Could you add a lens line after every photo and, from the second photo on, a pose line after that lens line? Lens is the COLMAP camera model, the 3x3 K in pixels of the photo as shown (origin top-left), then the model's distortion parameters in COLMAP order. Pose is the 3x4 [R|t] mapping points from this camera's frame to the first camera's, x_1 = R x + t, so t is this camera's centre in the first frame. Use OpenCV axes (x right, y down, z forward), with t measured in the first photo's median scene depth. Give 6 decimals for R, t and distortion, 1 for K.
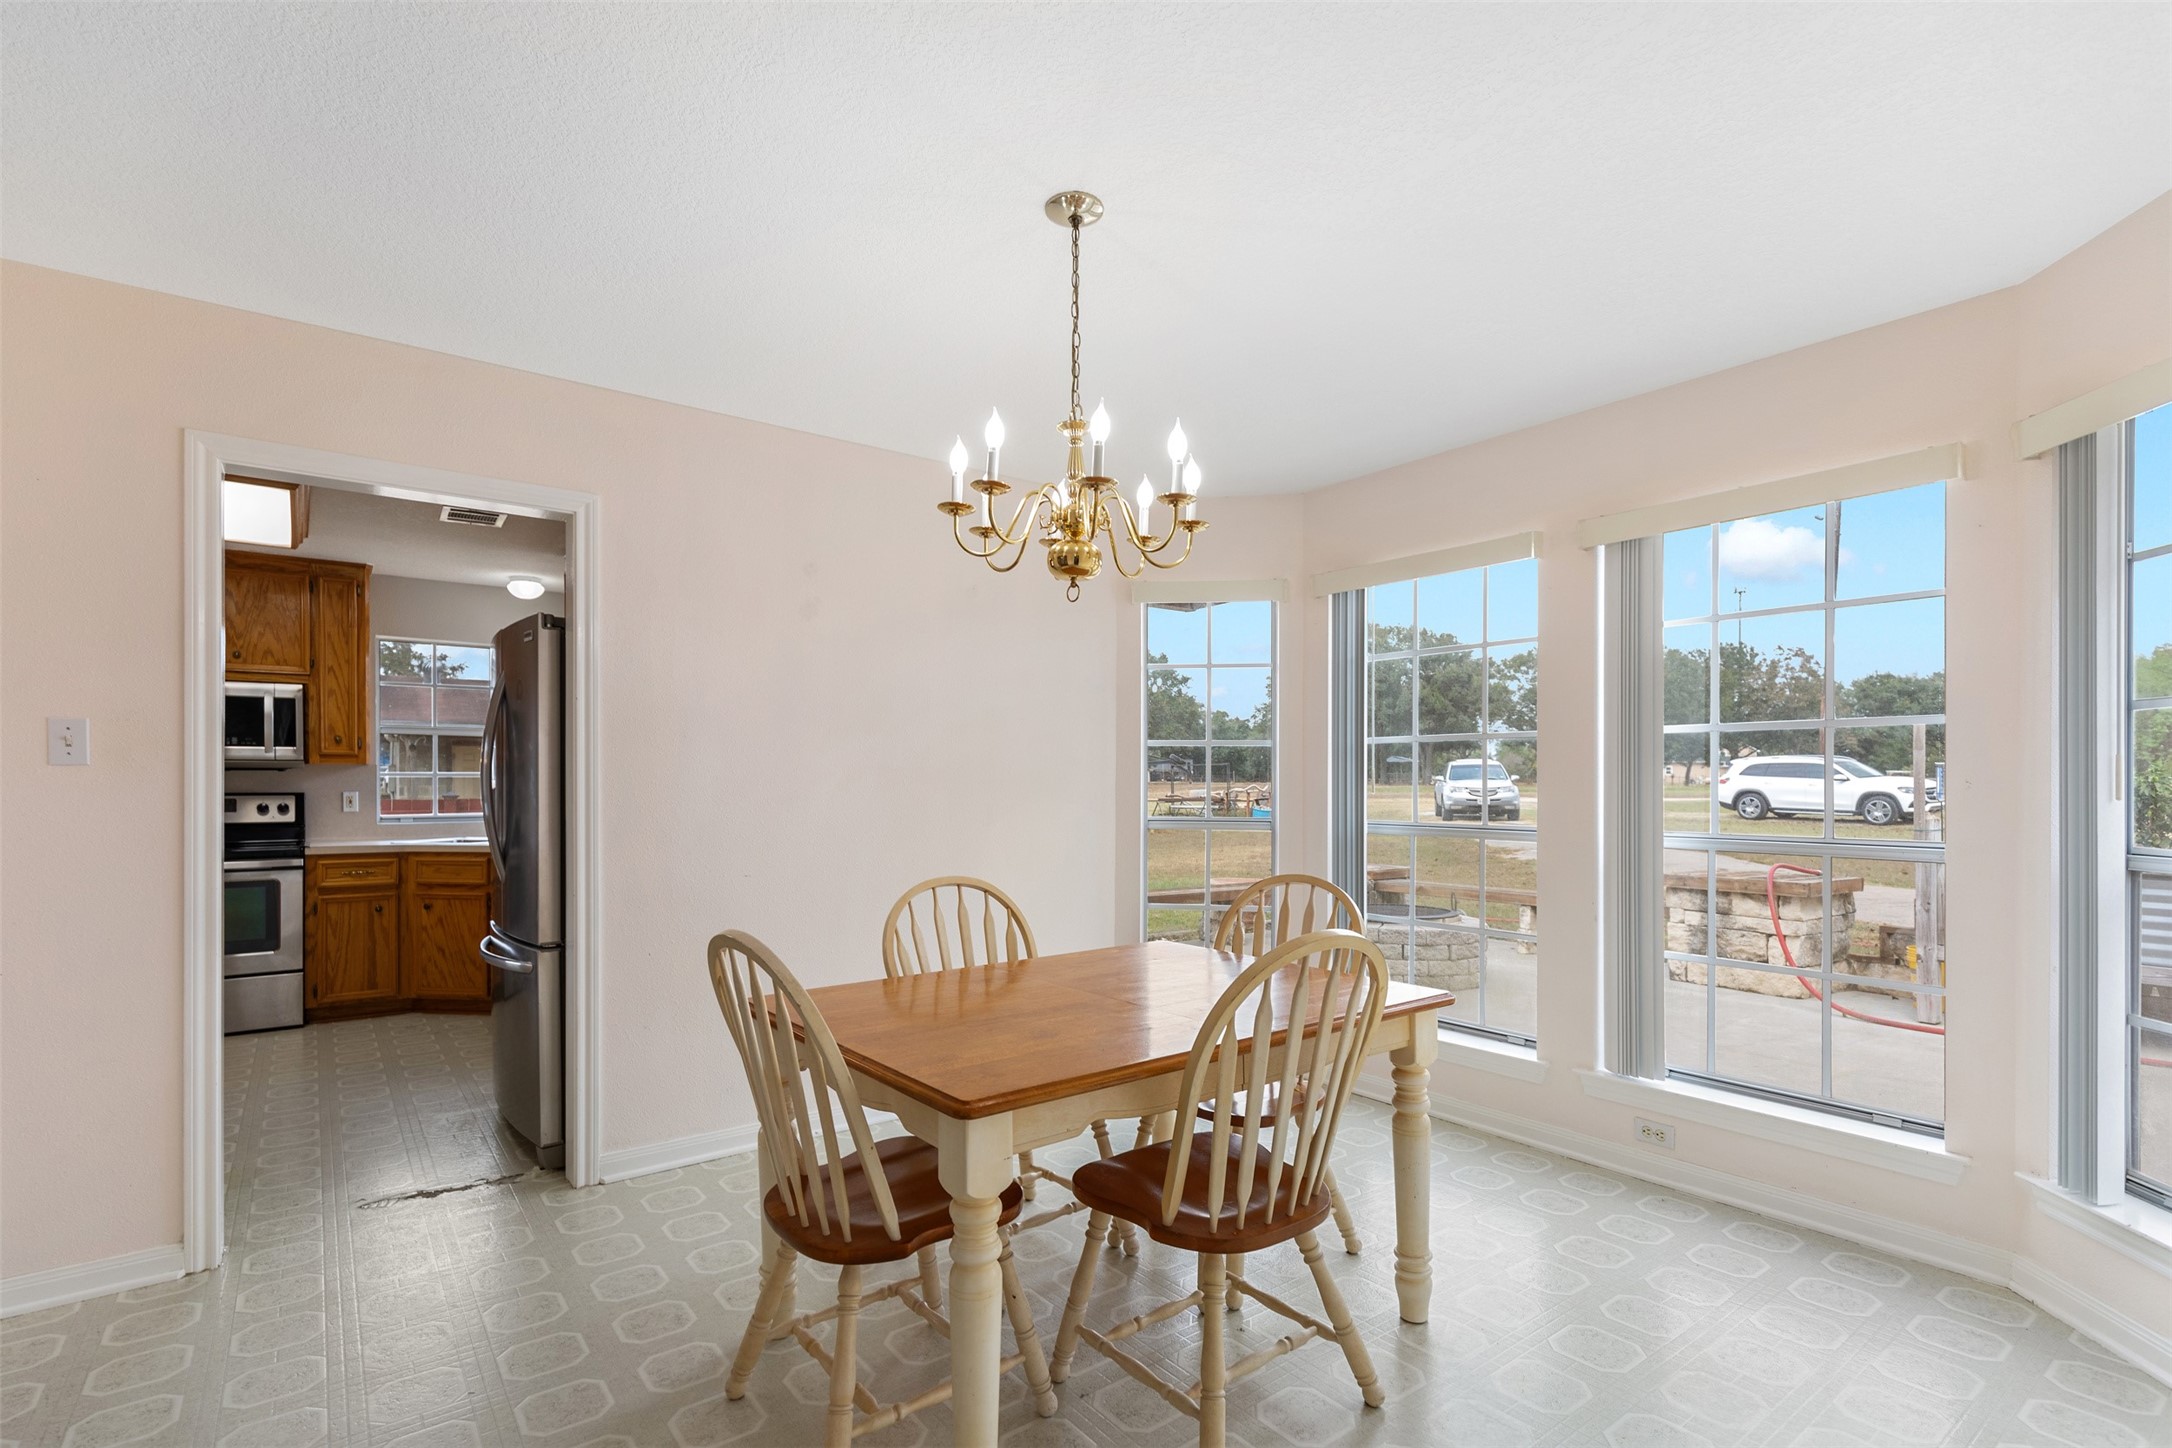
lens RADIAL K [[996.1, 0, 1066.4], [0, 996.1, 789.6], [0, 0, 1]] dist [-0.002365, -0.000393]
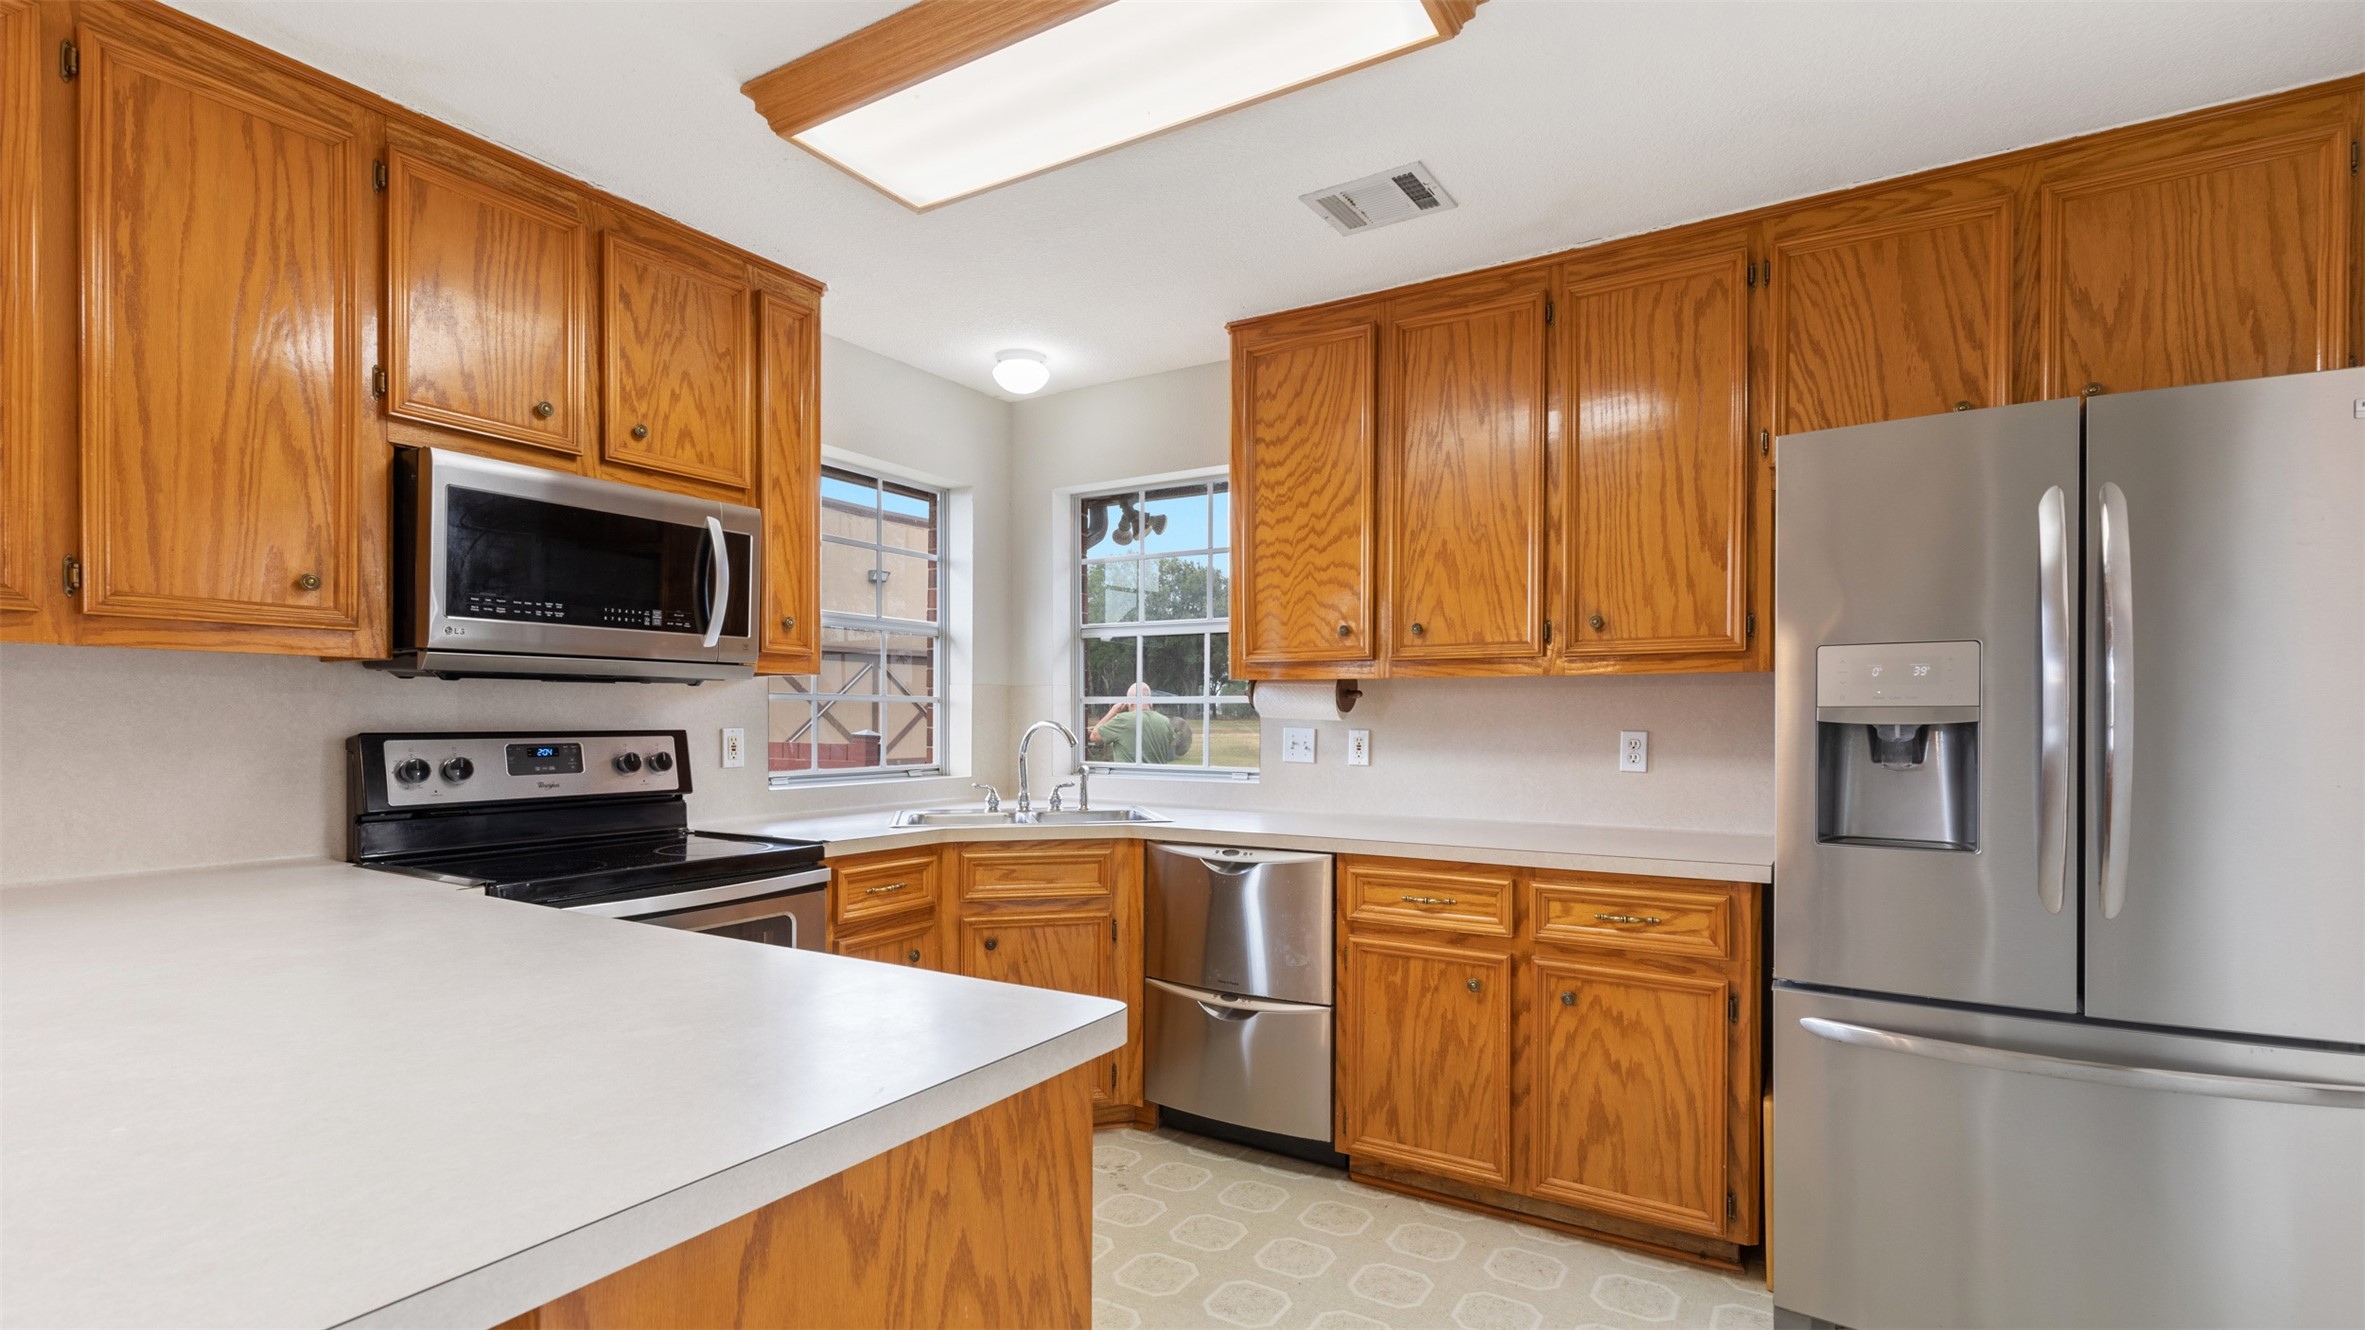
lens RADIAL K [[1085.0, 0, 1170.6], [0, 1085.0, 721.1], [0, 0, 1]] dist [0.016791, -0.001304]
pose [[0.935962, 0.002864, 0.352088, -0.761430], [-0.001229, 0.999987, -0.004868, 0.001042], [-0.352098, 0.004124, 0.935954, 0.425896]]
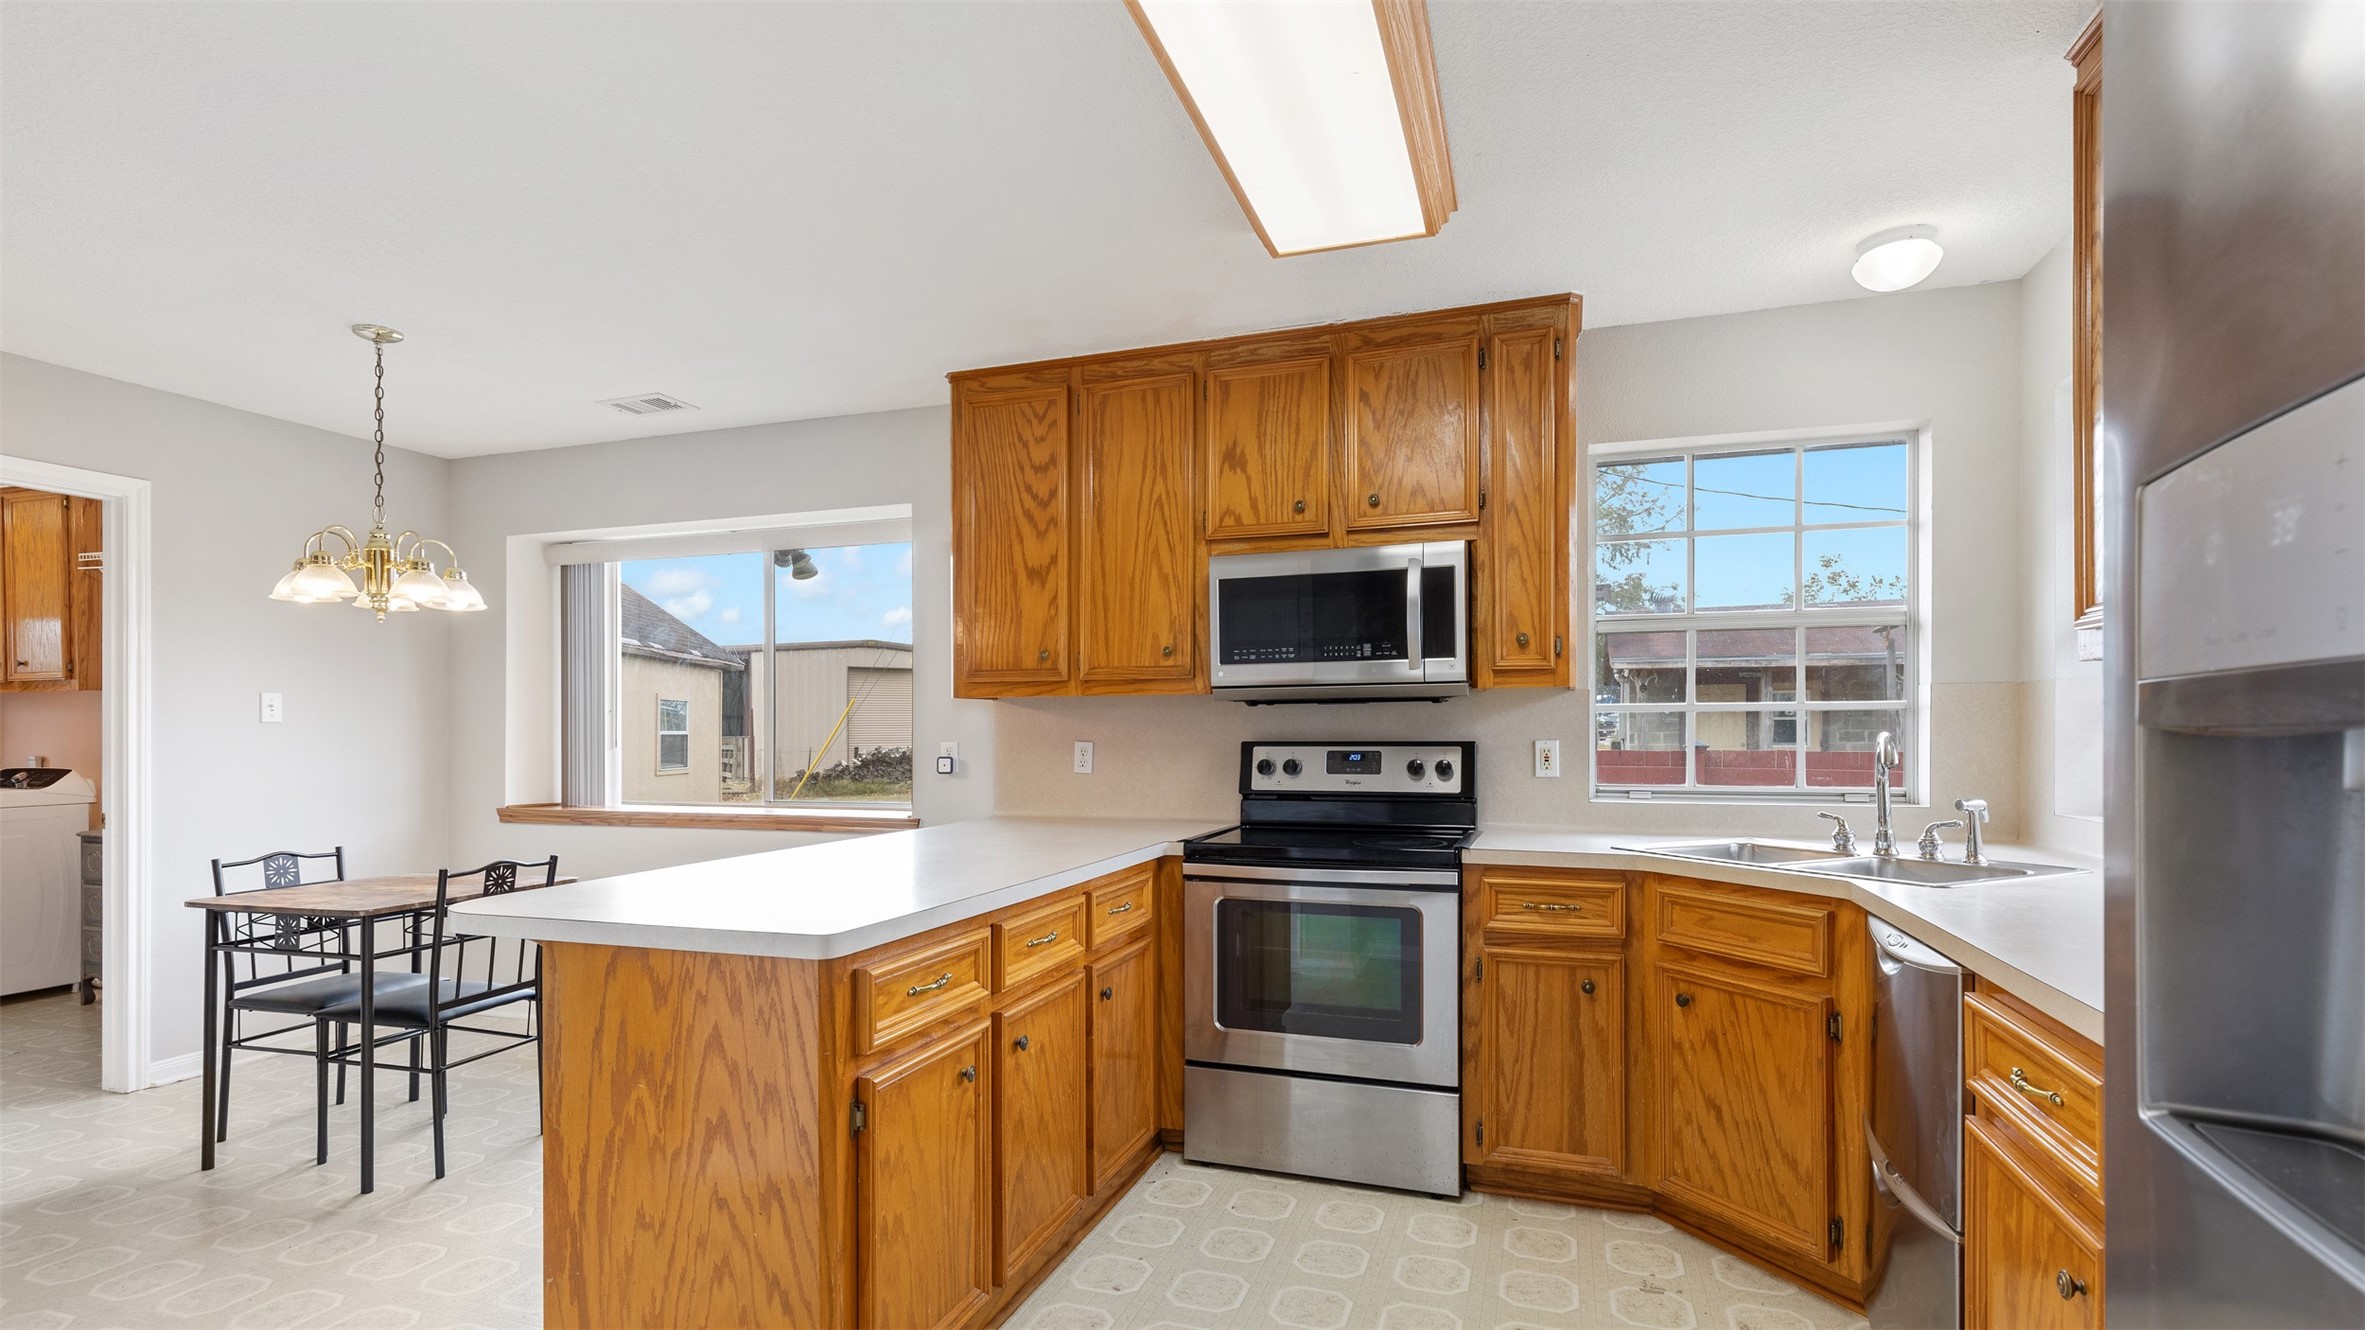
lens RADIAL K [[1085.0, 0, 1198.6], [0, 1085.0, 722.1], [0, 0, 1]] dist [0.016791, -0.001304]
pose [[0.563637, -0.006134, -0.825999, -0.363729], [-0.003629, 0.999944, -0.009902, -0.001273], [0.826014, 0.008579, 0.563584, 0.548906]]
